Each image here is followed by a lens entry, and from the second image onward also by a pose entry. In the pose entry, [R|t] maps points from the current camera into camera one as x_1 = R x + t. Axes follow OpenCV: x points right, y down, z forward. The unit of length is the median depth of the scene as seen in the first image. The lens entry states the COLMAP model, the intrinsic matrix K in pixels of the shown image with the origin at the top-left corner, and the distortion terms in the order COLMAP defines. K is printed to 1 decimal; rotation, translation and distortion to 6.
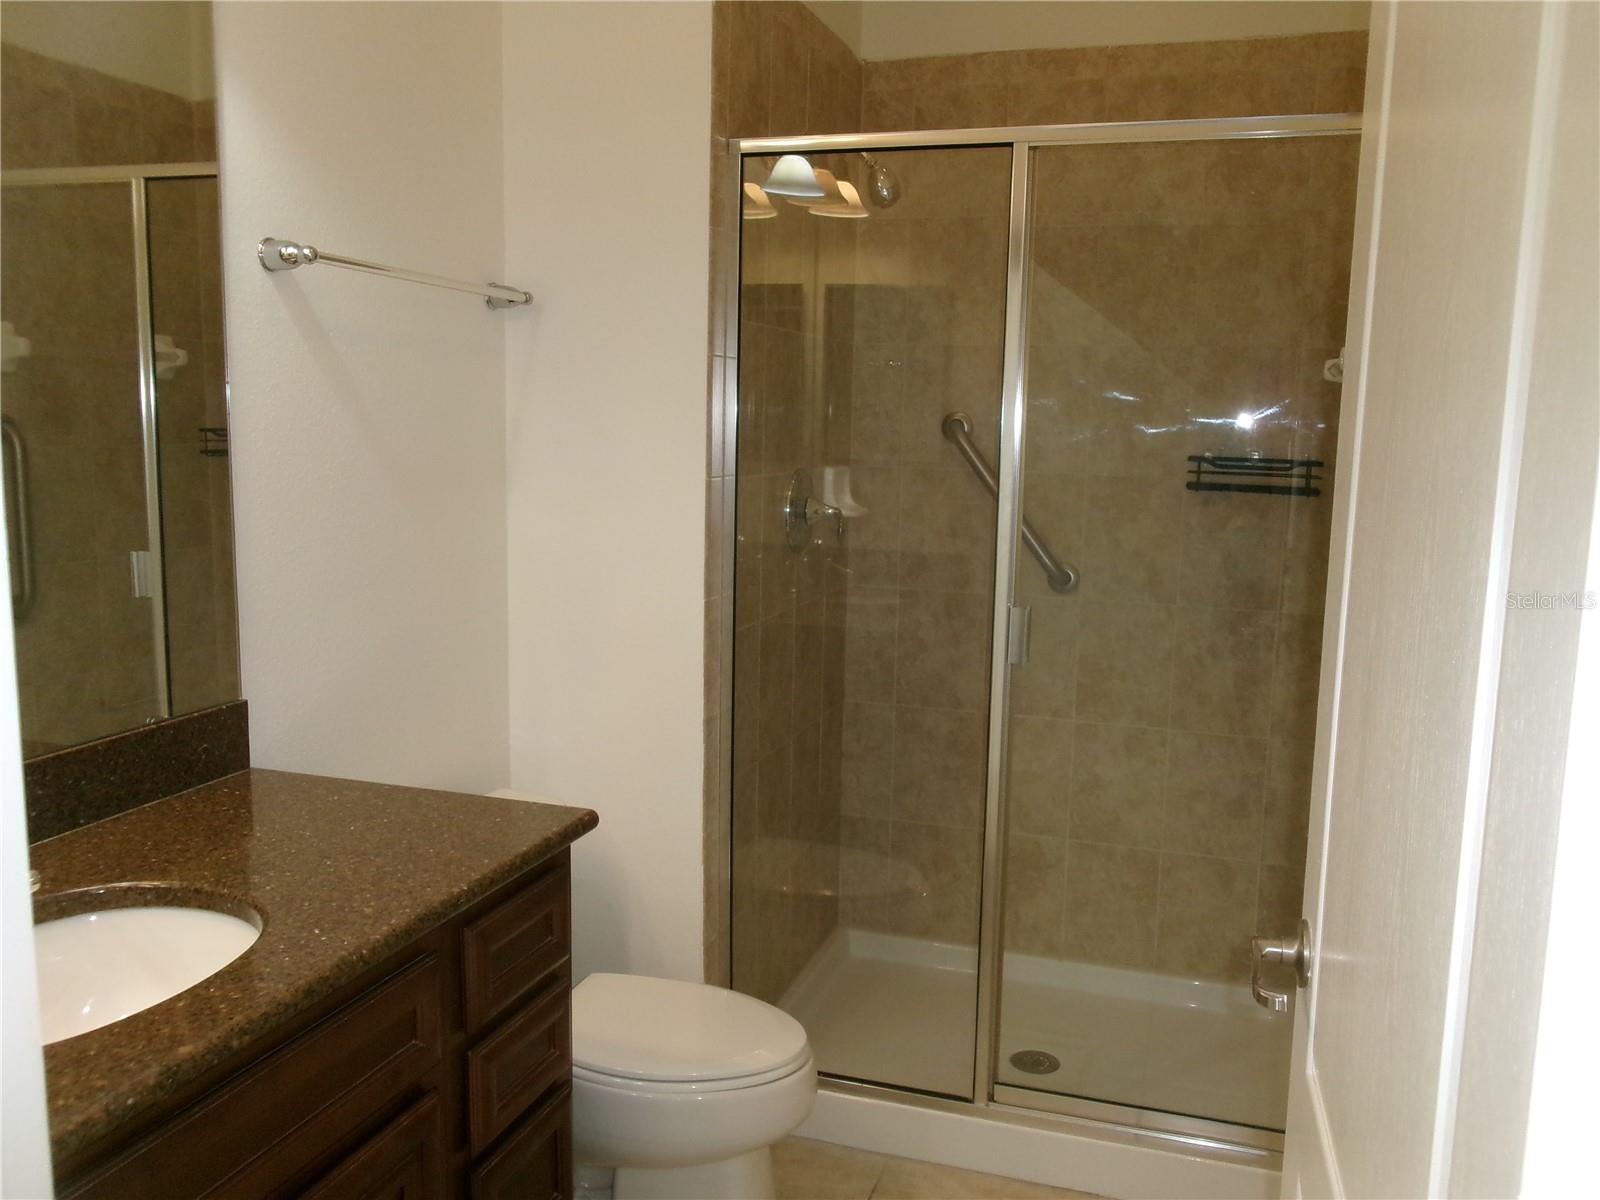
lens RADIAL K [[1318.8, 0, 800.0], [0, 1318.8, 600.0], [0, 0, 1]] dist [-0.176017, 0.007183]
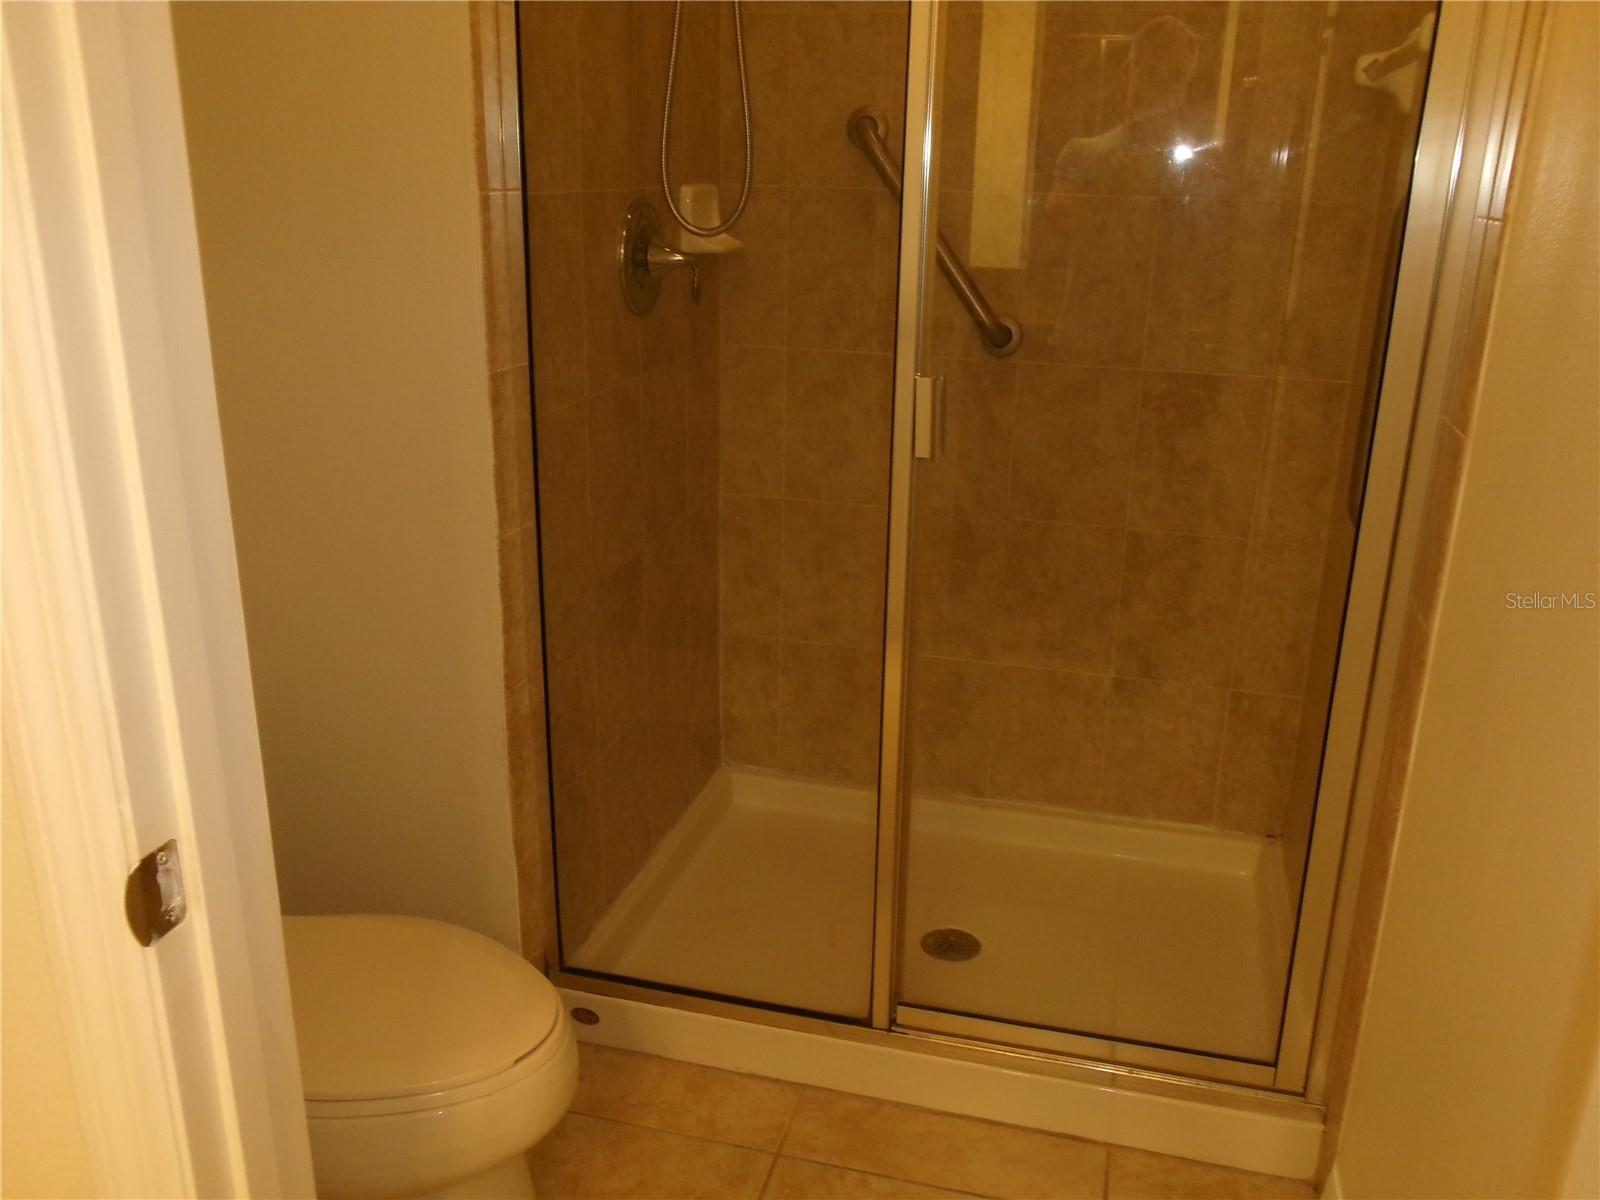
lens RADIAL K [[1318.8, 0, 800.0], [0, 1318.8, 600.0], [0, 0, 1]] dist [-0.176017, 0.007183]
pose [[0.997849, -0.019626, 0.062550, 0.049005], [0.007334, 0.981566, 0.190981, -0.009379], [-0.065145, -0.190111, 0.979599, 0.285097]]
